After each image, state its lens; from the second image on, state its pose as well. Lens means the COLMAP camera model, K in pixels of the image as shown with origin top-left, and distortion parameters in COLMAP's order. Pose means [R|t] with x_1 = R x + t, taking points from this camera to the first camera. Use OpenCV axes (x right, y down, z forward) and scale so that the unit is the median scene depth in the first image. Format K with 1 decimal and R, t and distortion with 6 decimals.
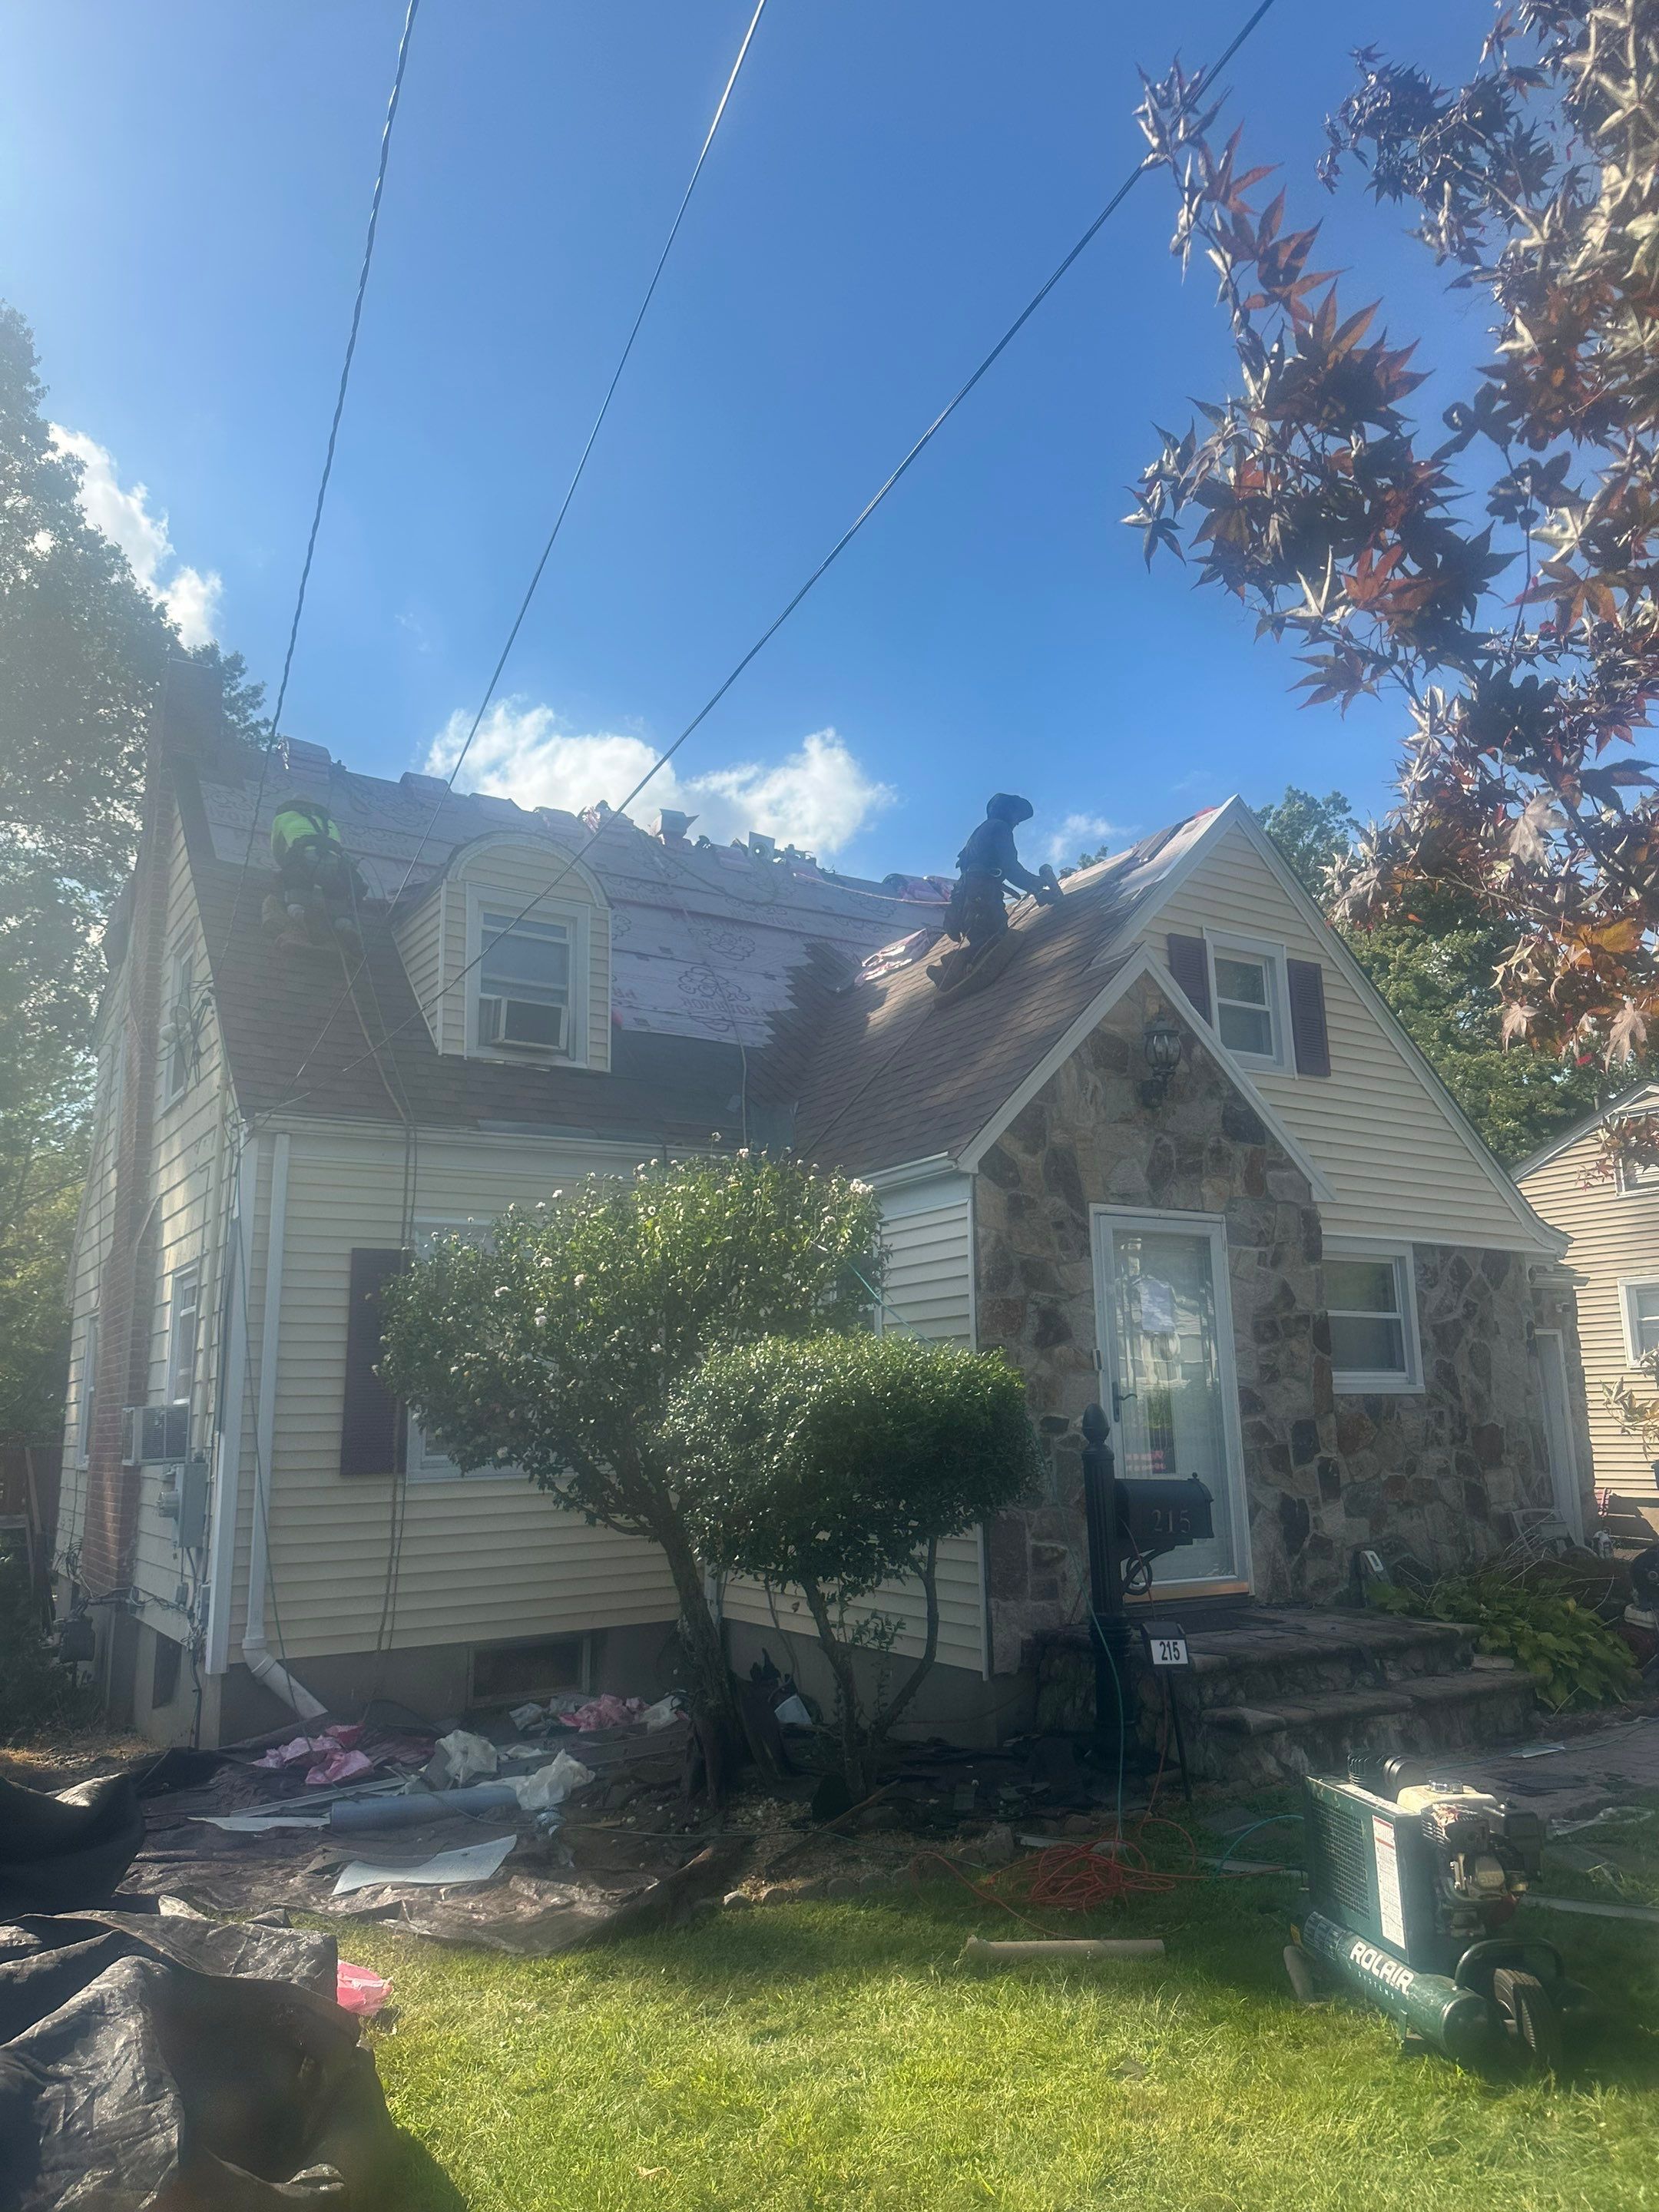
lens RADIAL K [[1585.8, 0, 824.4], [0, 1585.8, 1049.2], [0, 0, 1]] dist [0.006635, 0.000042]
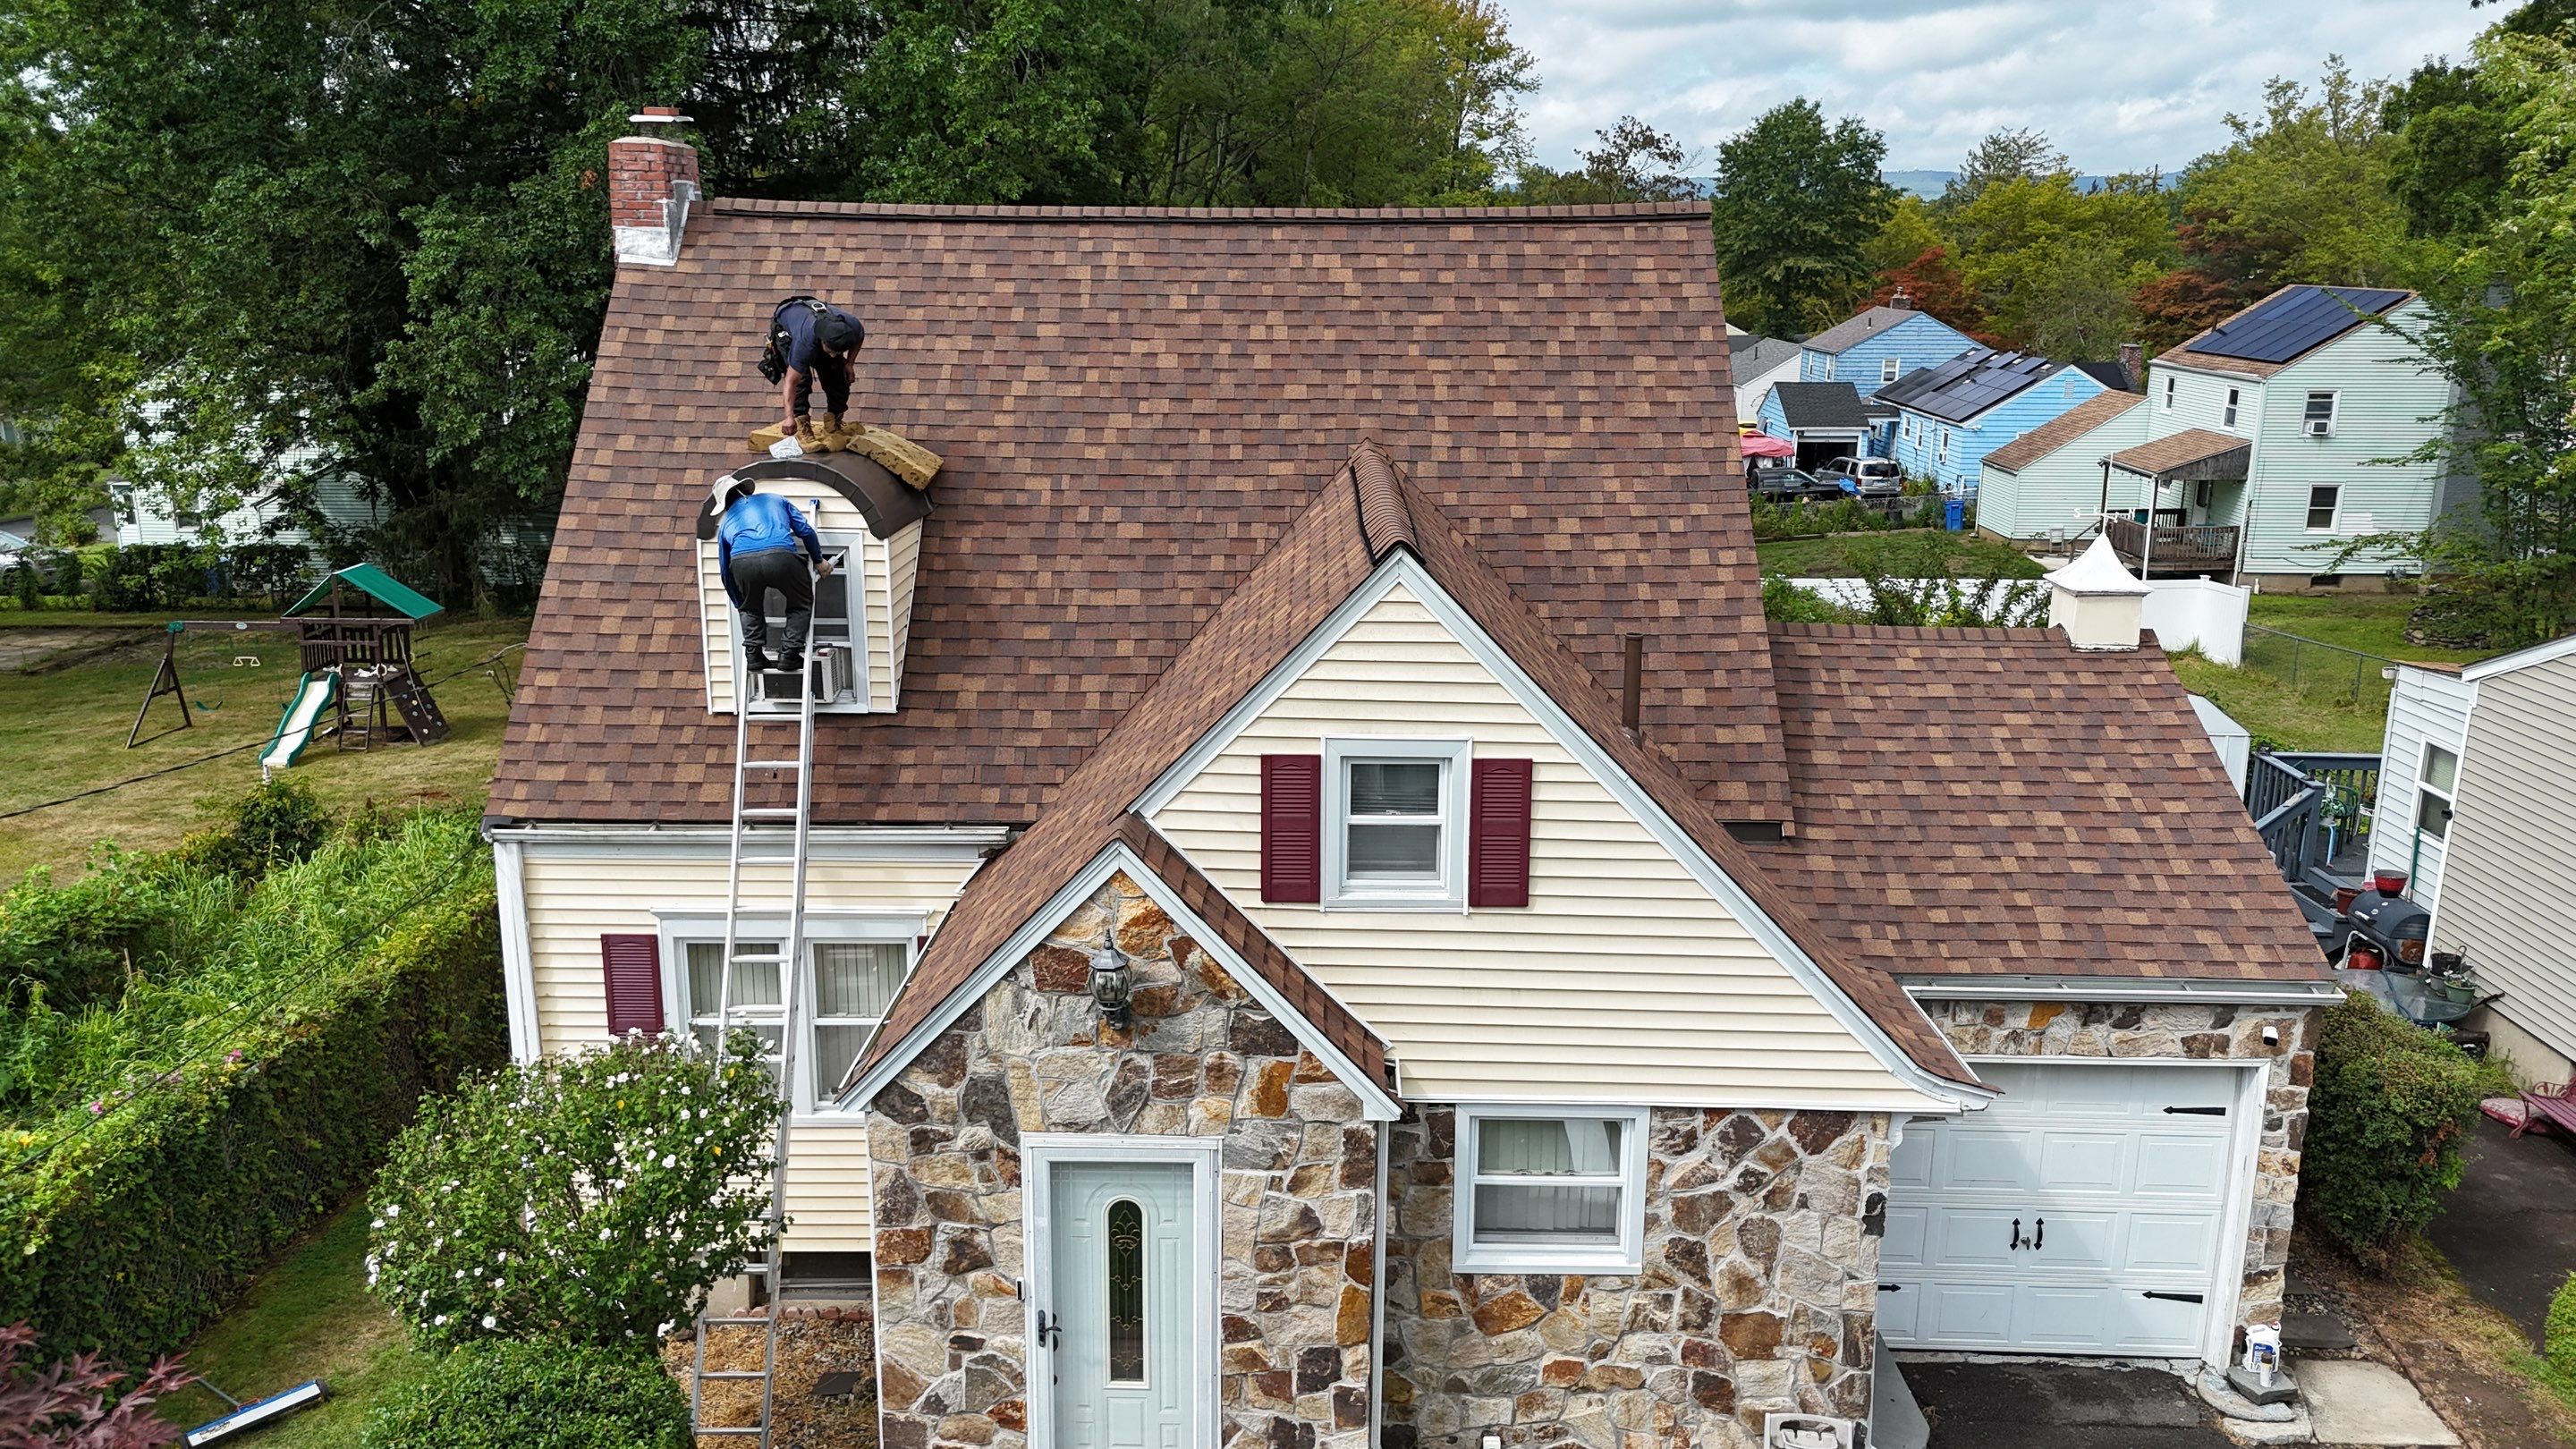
lens RADIAL K [[1948.0, 0, 1288.0], [0, 1948.0, 724.5], [0, 0, 1]] dist [0.071065, -0.000032]
pose [[0.842581, 0.147234, -0.518053, 0.794726], [0.110834, 0.893913, 0.434321, -0.552272], [0.527041, -0.423369, 0.736876, 0.322091]]
